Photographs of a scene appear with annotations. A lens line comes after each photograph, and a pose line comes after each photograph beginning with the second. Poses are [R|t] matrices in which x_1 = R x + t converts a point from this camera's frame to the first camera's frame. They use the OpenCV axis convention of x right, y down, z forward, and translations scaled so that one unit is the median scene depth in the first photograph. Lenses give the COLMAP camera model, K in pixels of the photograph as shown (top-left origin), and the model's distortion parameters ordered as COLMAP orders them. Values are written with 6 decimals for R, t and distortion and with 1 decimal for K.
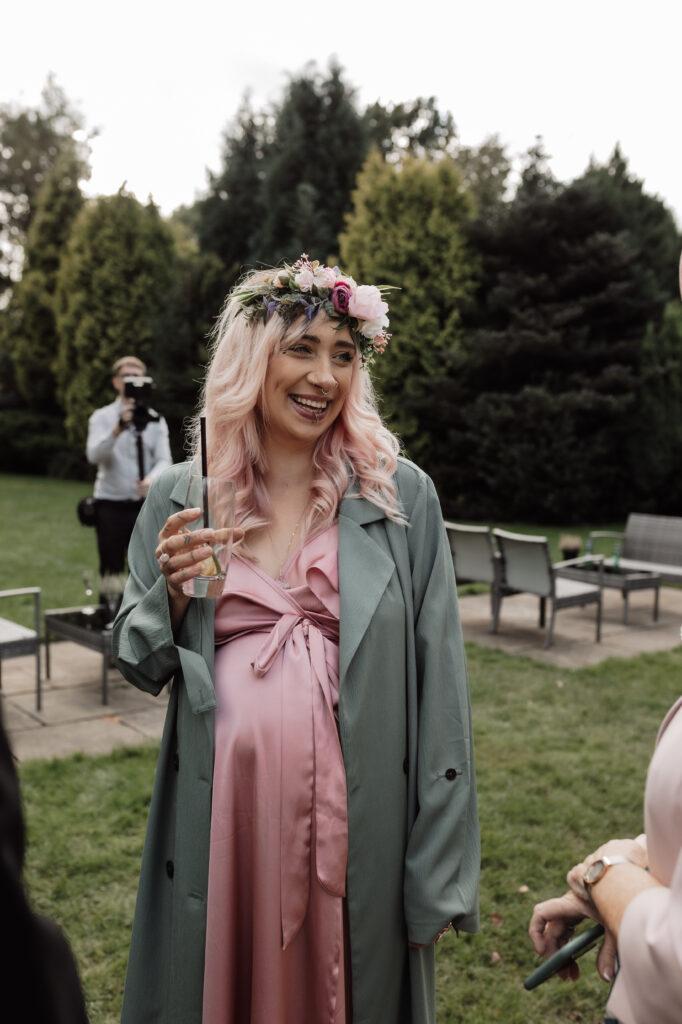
lens RADIAL K [[1008.2, 0, 342.0], [0, 1008.2, 515.8], [0, 0, 1]] dist [-0.000323, 0.000000]
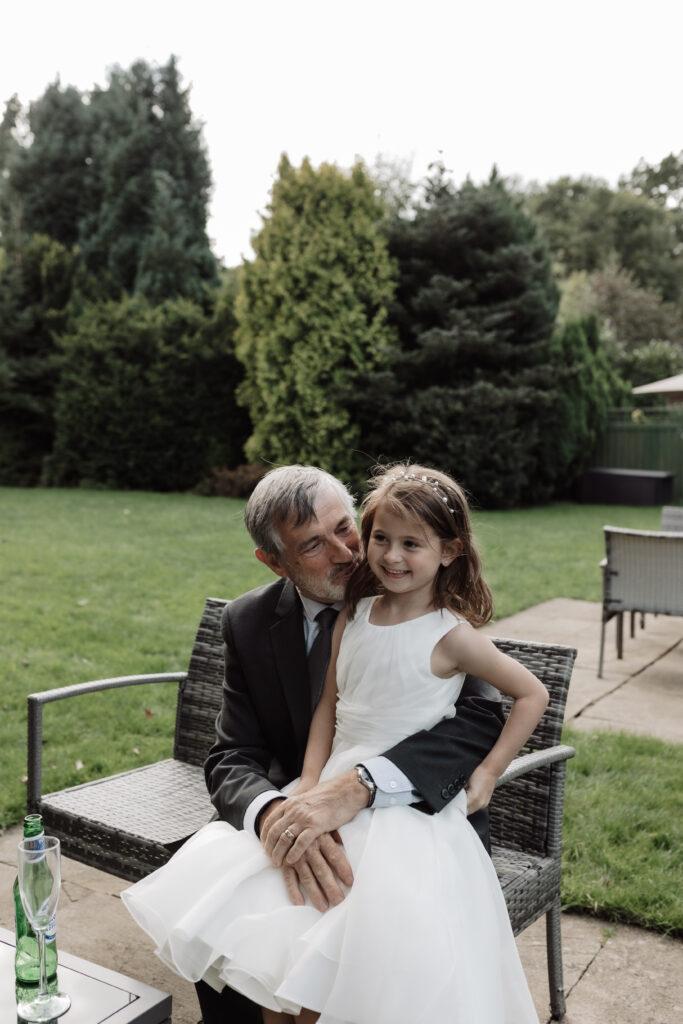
lens RADIAL K [[1008.2, 0, 341.2], [0, 1008.2, 508.5], [0, 0, 1]] dist [-0.000323, 0.000000]
pose [[0.927059, -0.024455, 0.374117, -0.321998], [0.027556, 0.999616, -0.002943, 0.005906], [-0.373901, 0.013037, 0.927377, 0.047421]]
